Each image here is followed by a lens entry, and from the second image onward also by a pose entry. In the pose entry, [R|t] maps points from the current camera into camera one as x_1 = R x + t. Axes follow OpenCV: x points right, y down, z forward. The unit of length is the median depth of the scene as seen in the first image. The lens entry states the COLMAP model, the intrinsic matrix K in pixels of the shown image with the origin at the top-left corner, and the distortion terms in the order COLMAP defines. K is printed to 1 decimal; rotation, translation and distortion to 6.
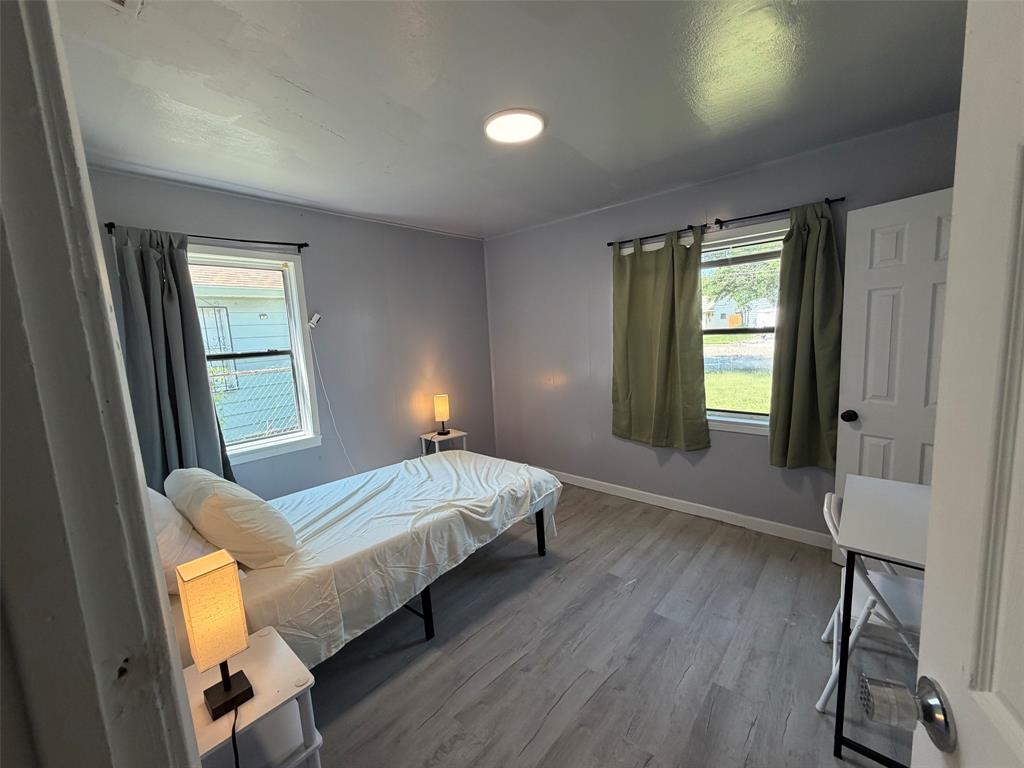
lens RADIAL K [[406.9, 0, 513.2], [0, 406.9, 382.0], [0, 0, 1]] dist [0.004155, -0.000772]
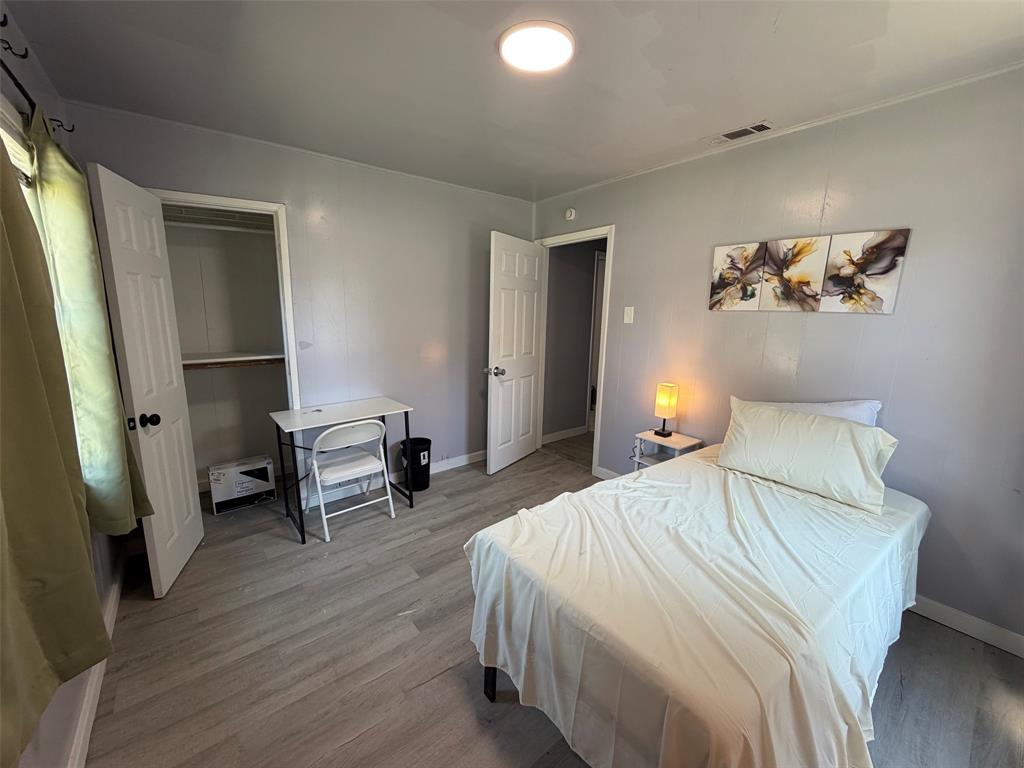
lens RADIAL K [[406.9, 0, 510.5], [0, 406.9, 386.3], [0, 0, 1]] dist [0.004155, -0.000772]
pose [[-0.982738, 0.002337, 0.184989, -0.076174], [0.058467, 0.952595, 0.298571, -0.189852], [-0.175522, 0.304233, -0.936288, 1.610896]]
